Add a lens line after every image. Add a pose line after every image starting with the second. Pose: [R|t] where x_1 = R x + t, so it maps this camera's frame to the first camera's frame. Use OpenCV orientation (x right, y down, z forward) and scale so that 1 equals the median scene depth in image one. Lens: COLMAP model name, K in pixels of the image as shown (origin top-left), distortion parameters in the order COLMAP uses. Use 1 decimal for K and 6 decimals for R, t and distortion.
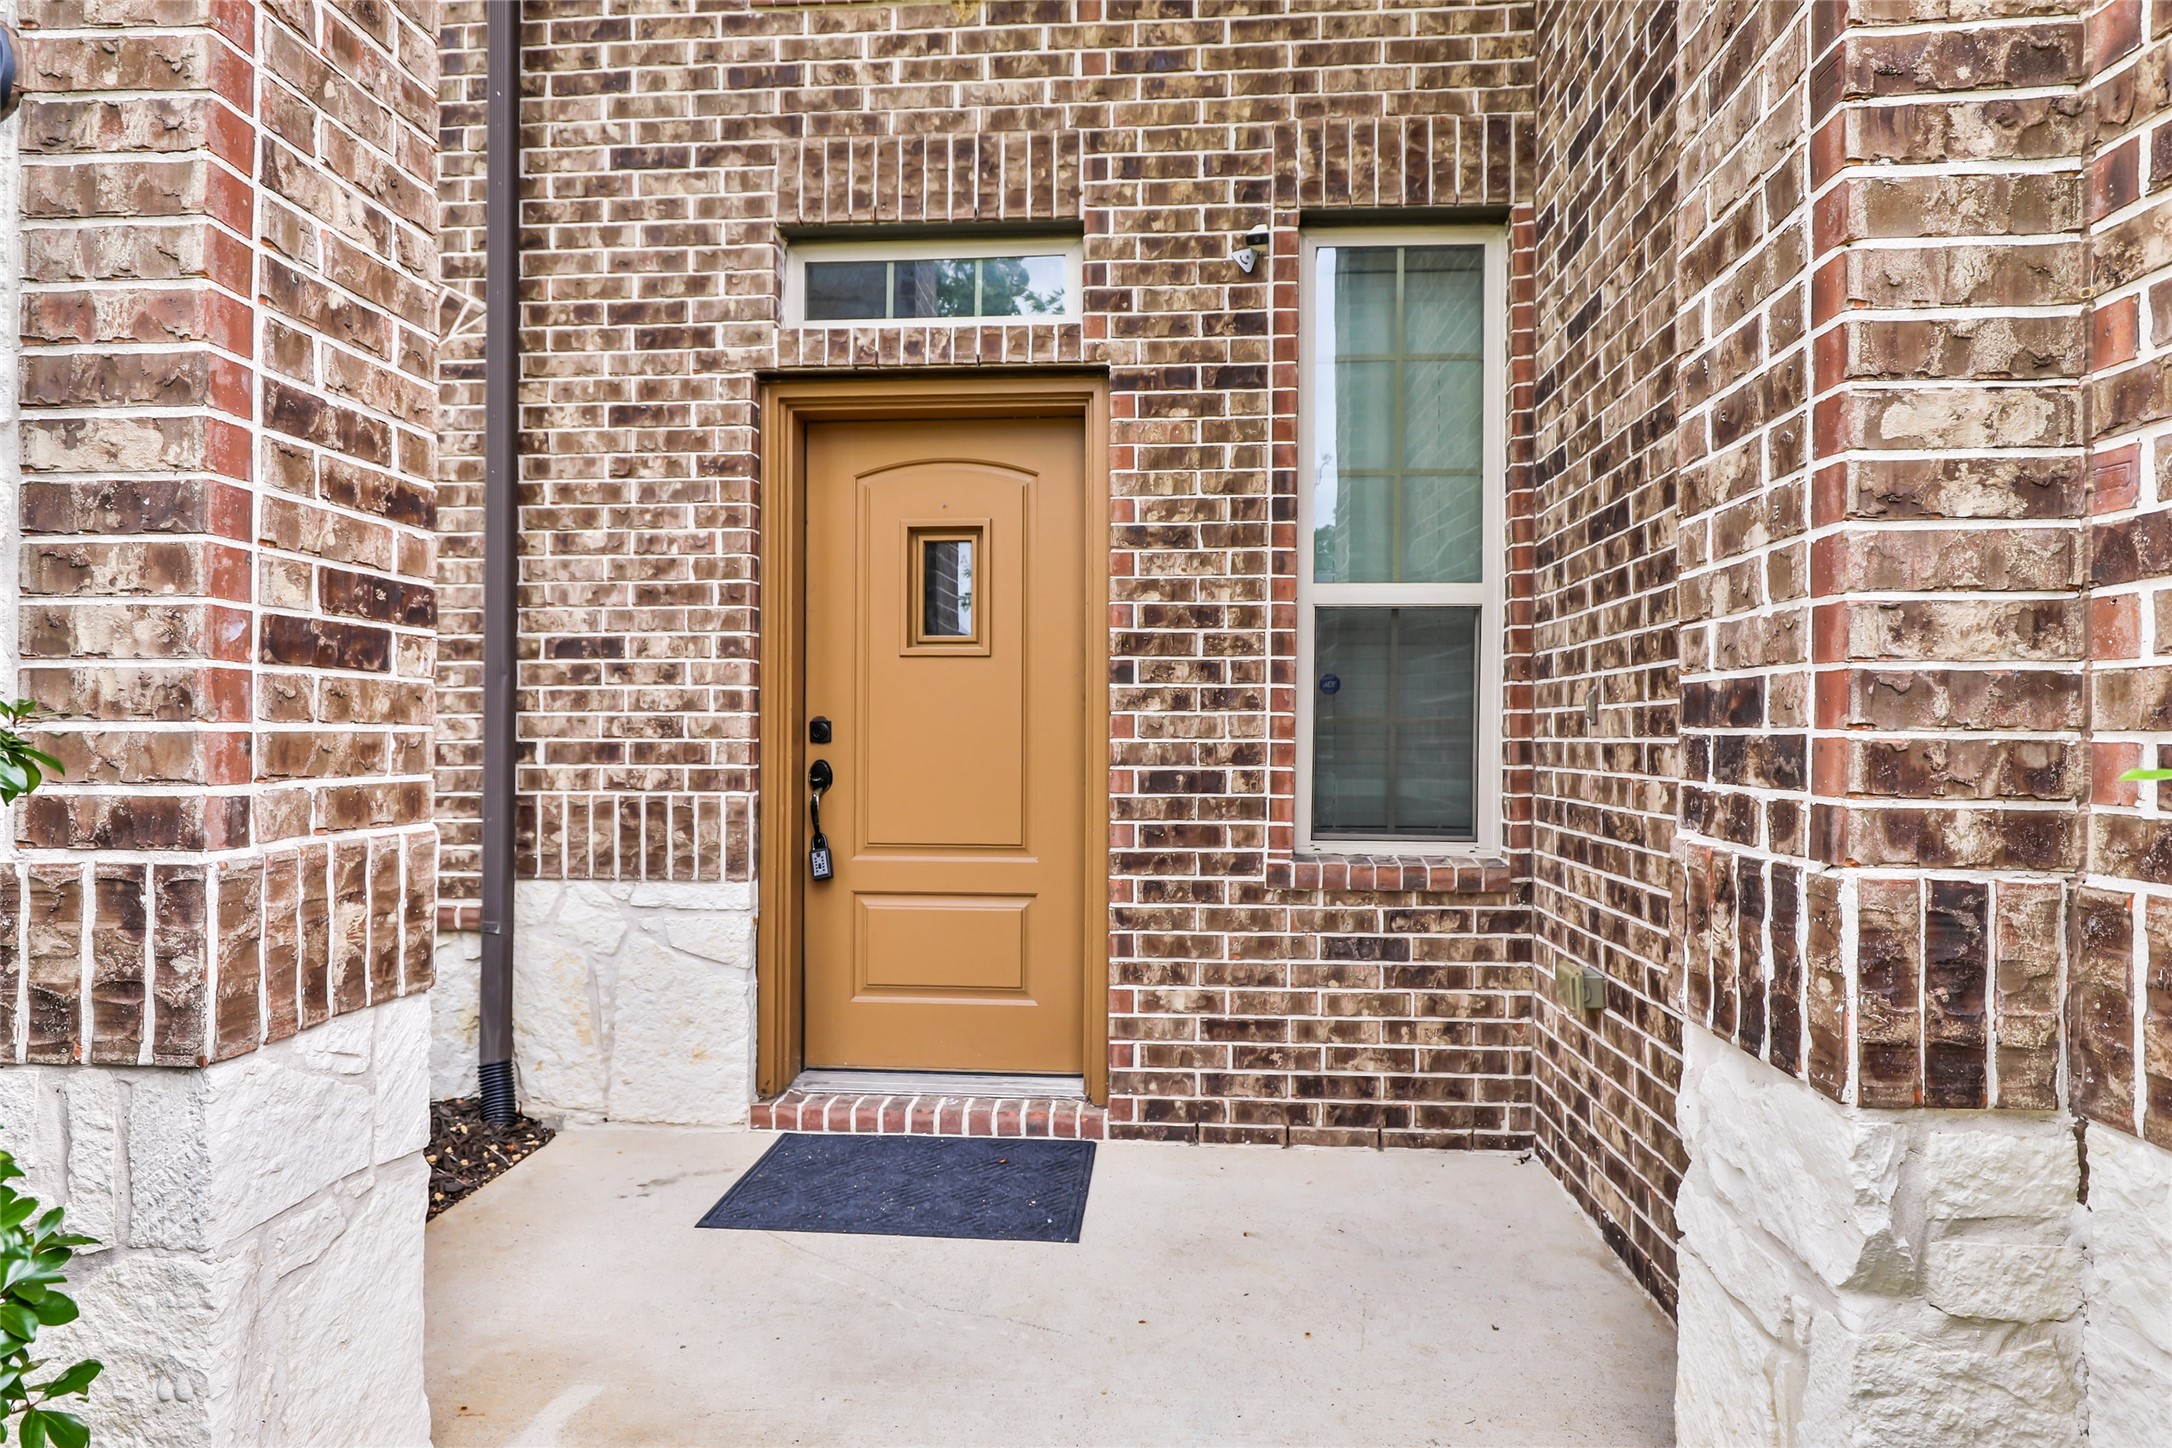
lens RADIAL K [[1146.0, 0, 1096.0], [0, 1146.0, 728.5], [0, 0, 1]] dist [-0.007775, -0.001538]
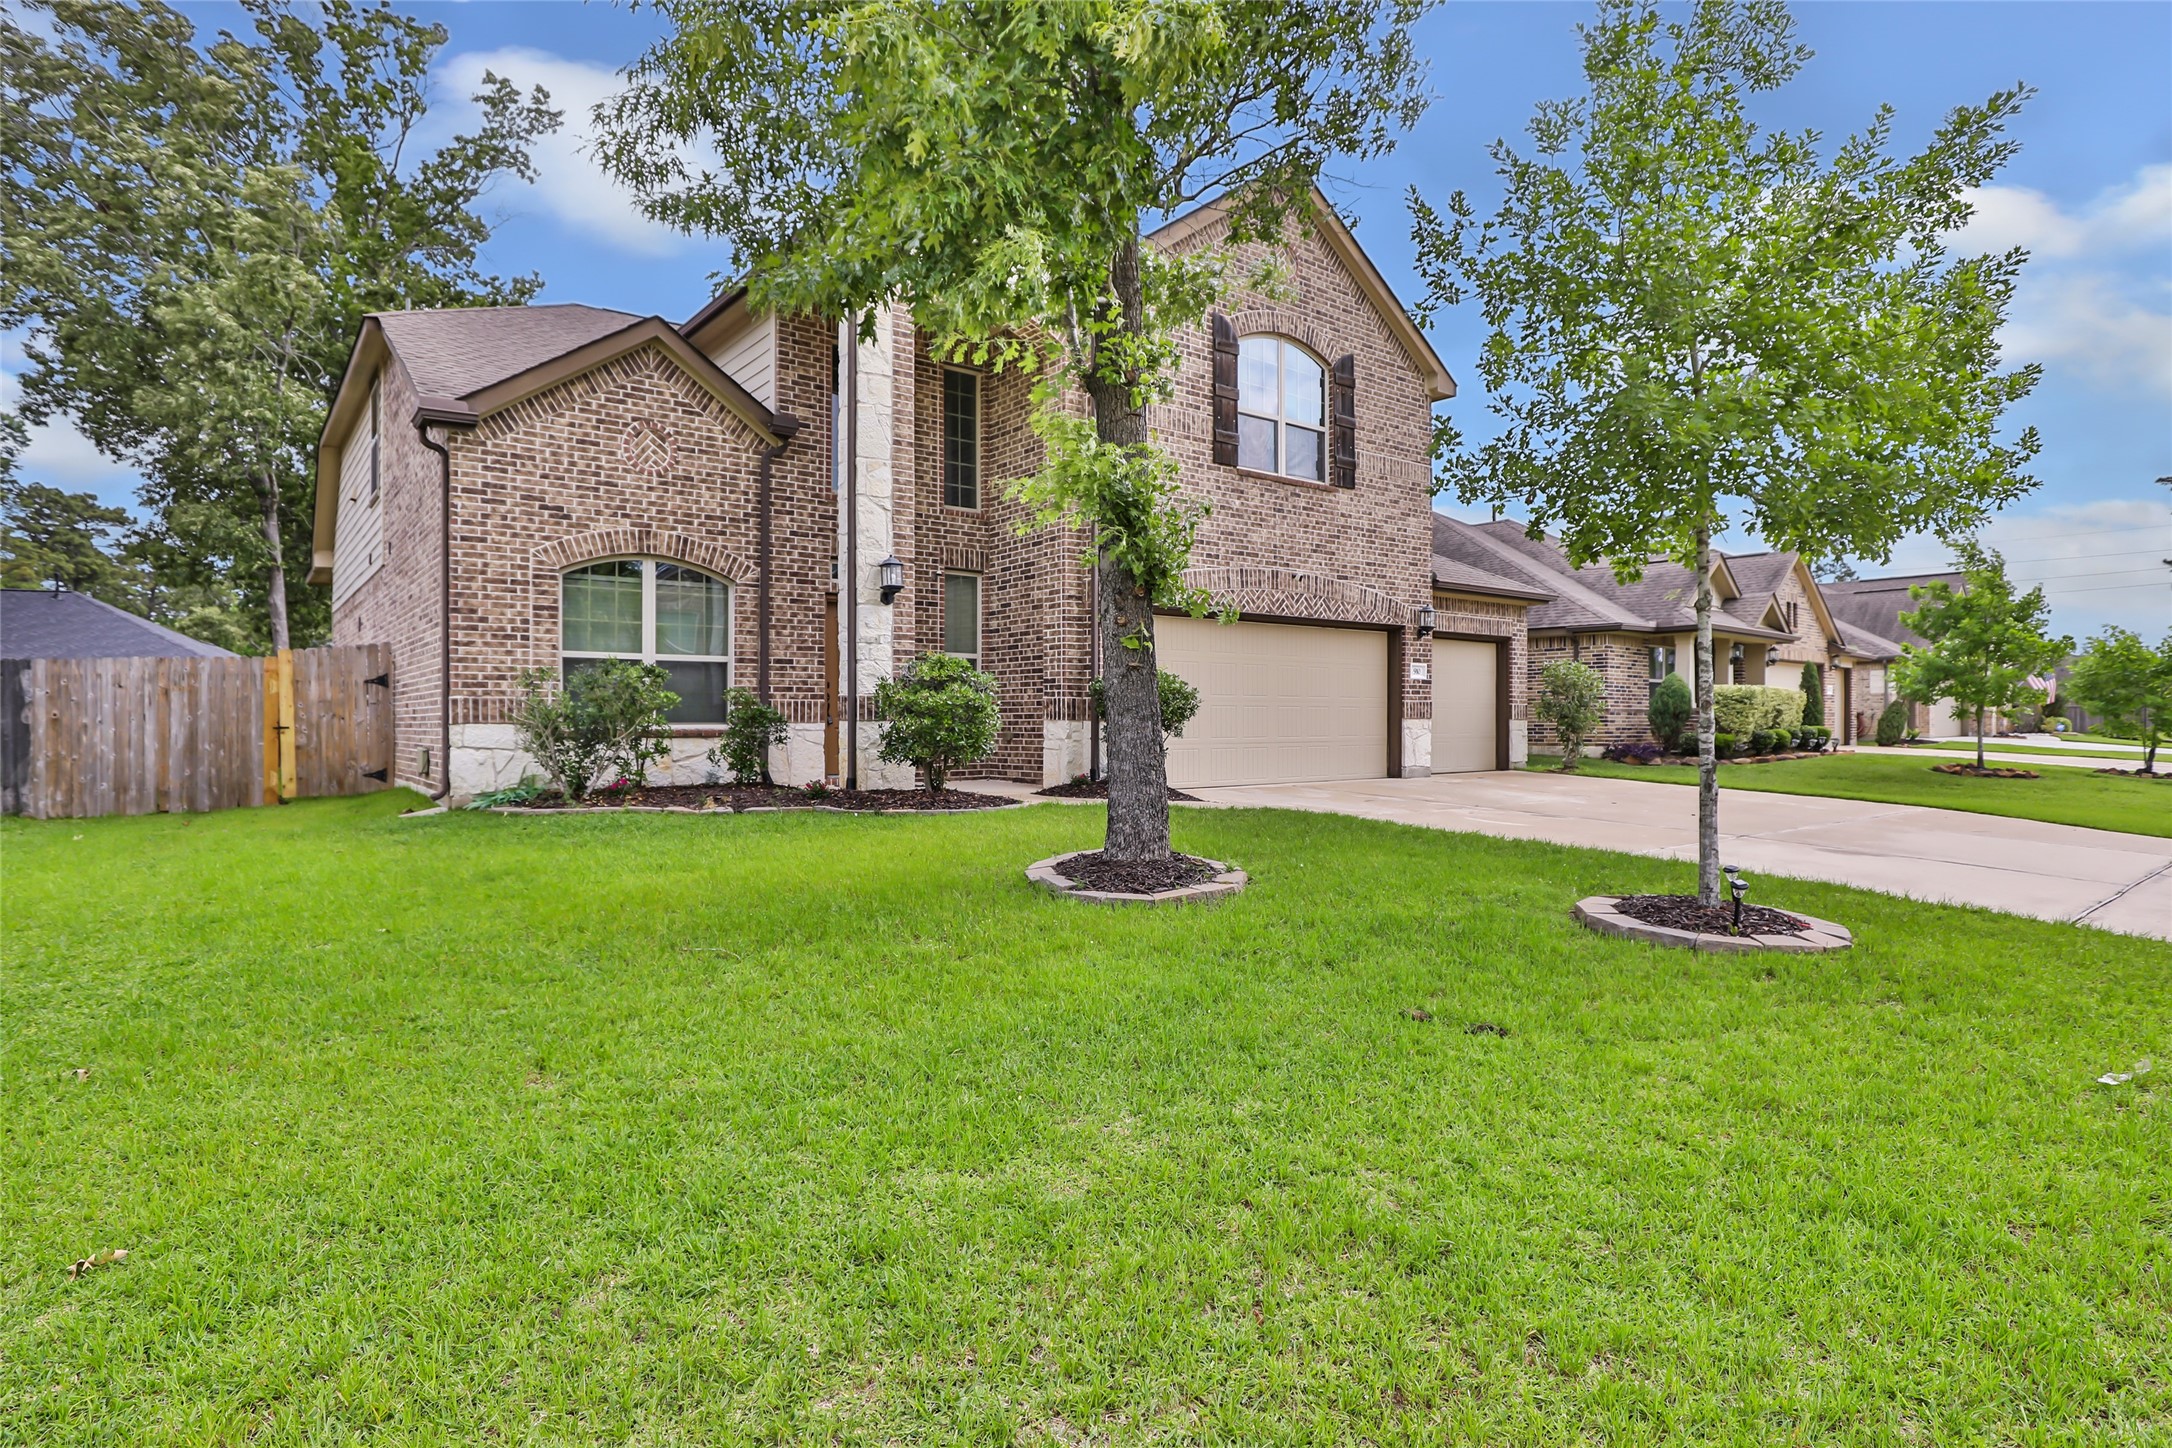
lens RADIAL K [[1146.0, 0, 1085.9], [0, 1146.0, 720.7], [0, 0, 1]] dist [-0.007775, -0.001538]
pose [[0.734118, -0.004659, 0.679006, -2.301580], [-0.000772, 0.999970, 0.007697, 0.096083], [-0.679022, -0.006175, 0.734092, -2.479451]]
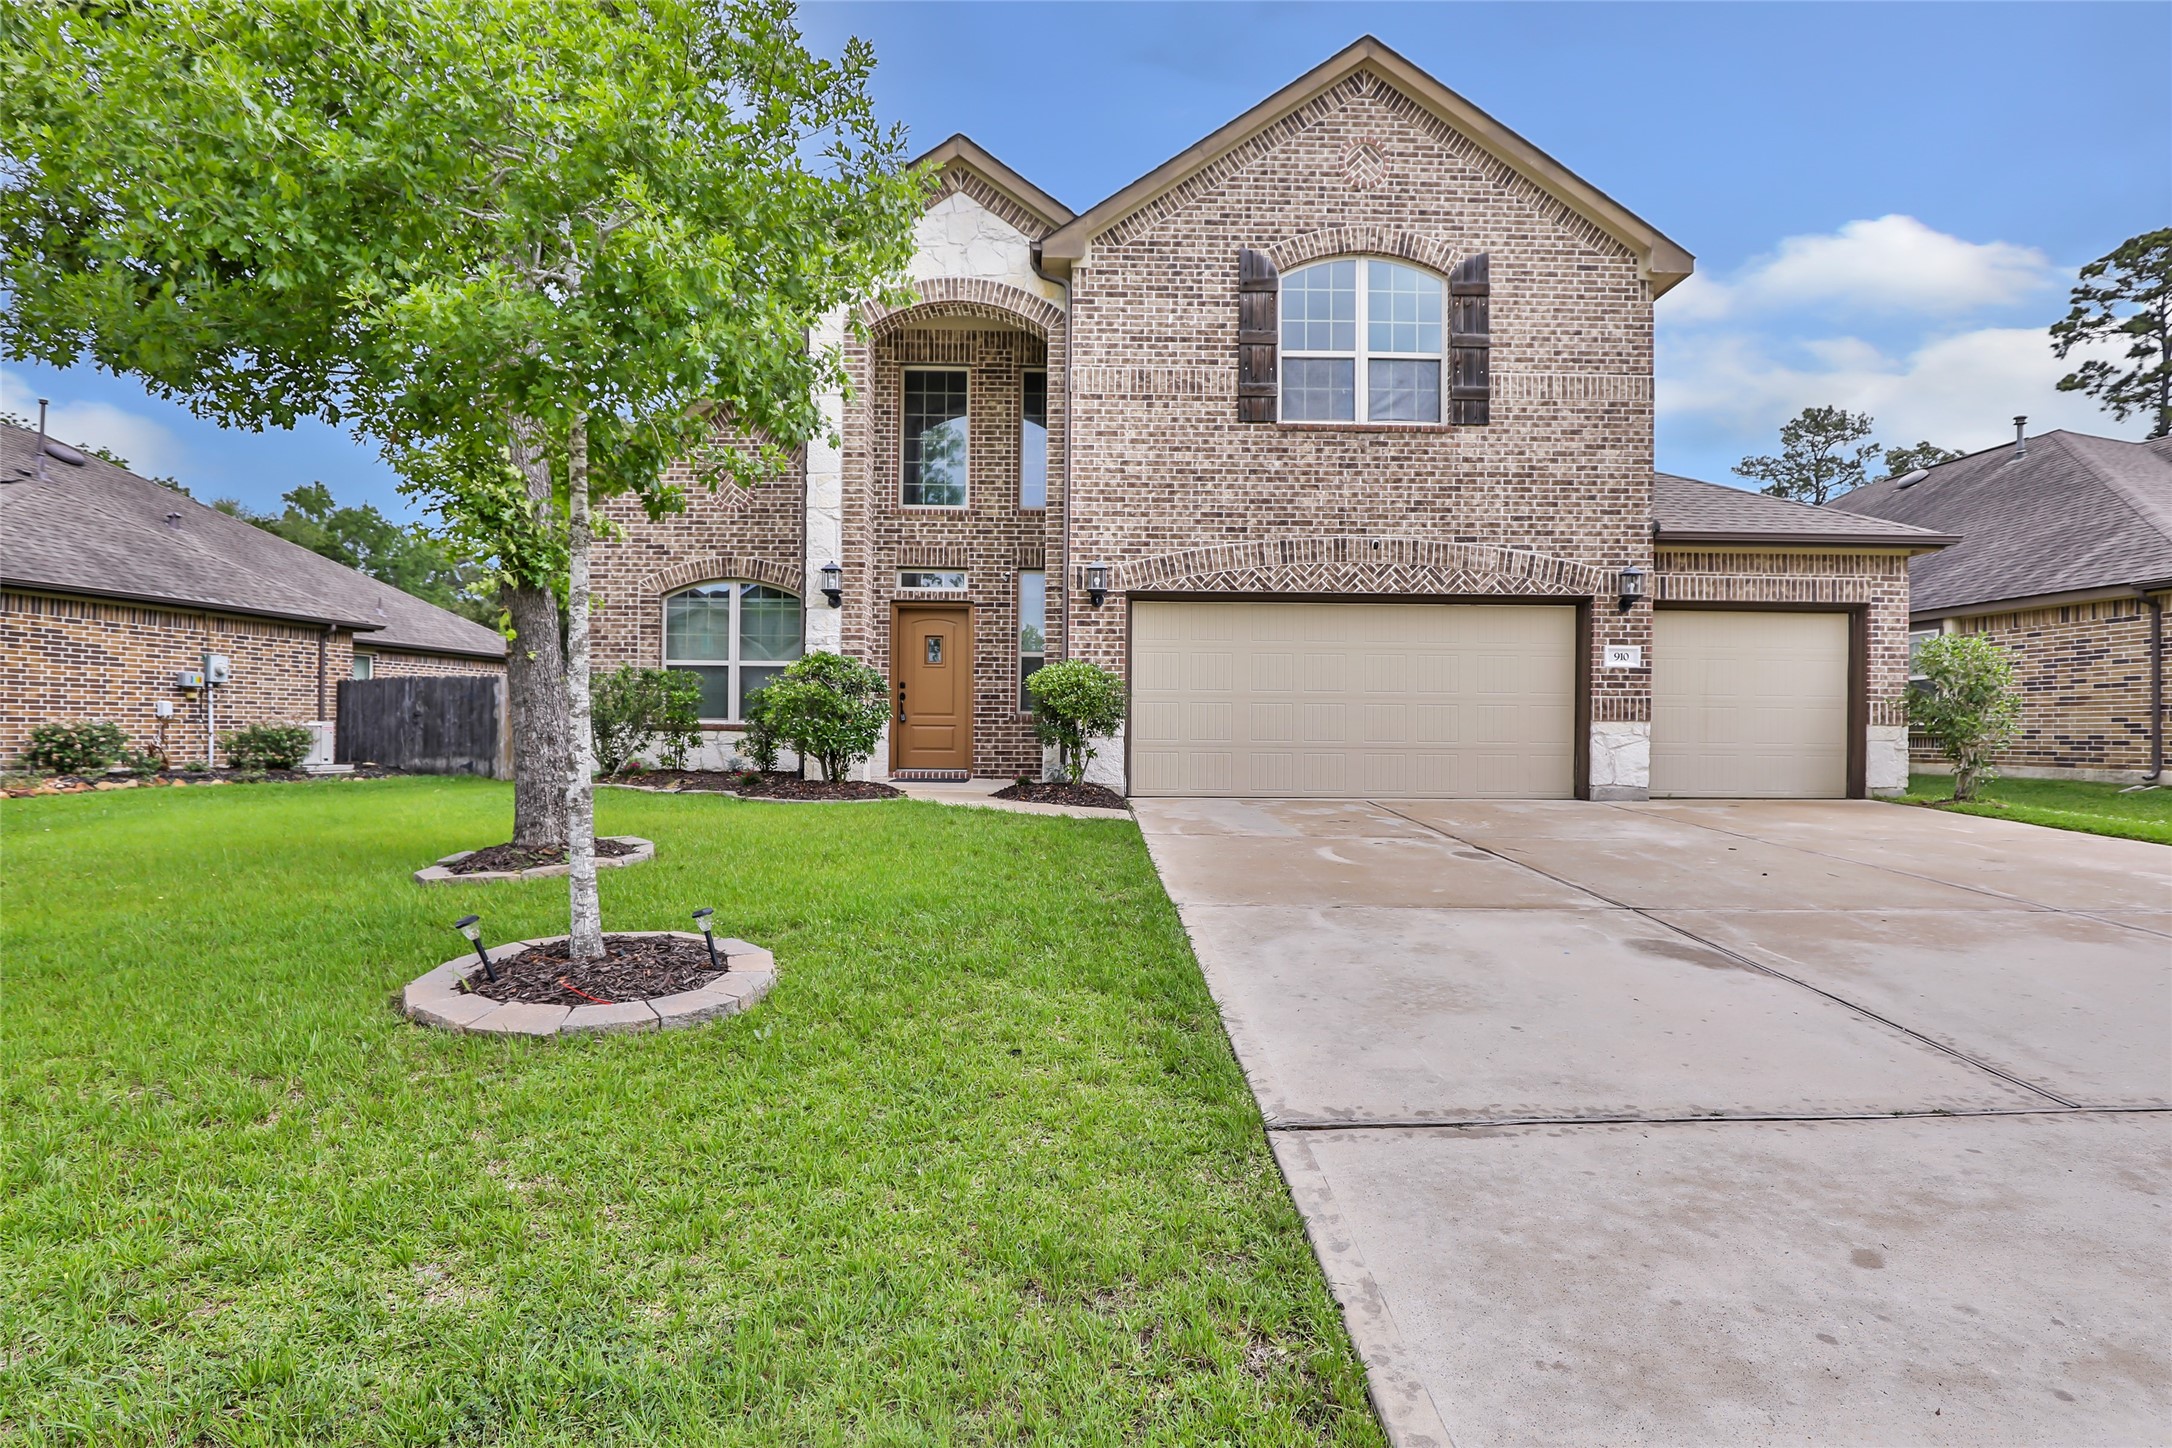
lens RADIAL K [[1087.1, 0, 1092.2], [0, 1087.1, 717.4], [0, 0, 1]] dist [-0.020589, 0.002202]
pose [[0.995541, 0.005104, 0.094193, 0.068721], [-0.004958, 0.999986, -0.001788, 0.126890], [-0.094201, 0.001313, 0.995552, -3.075057]]
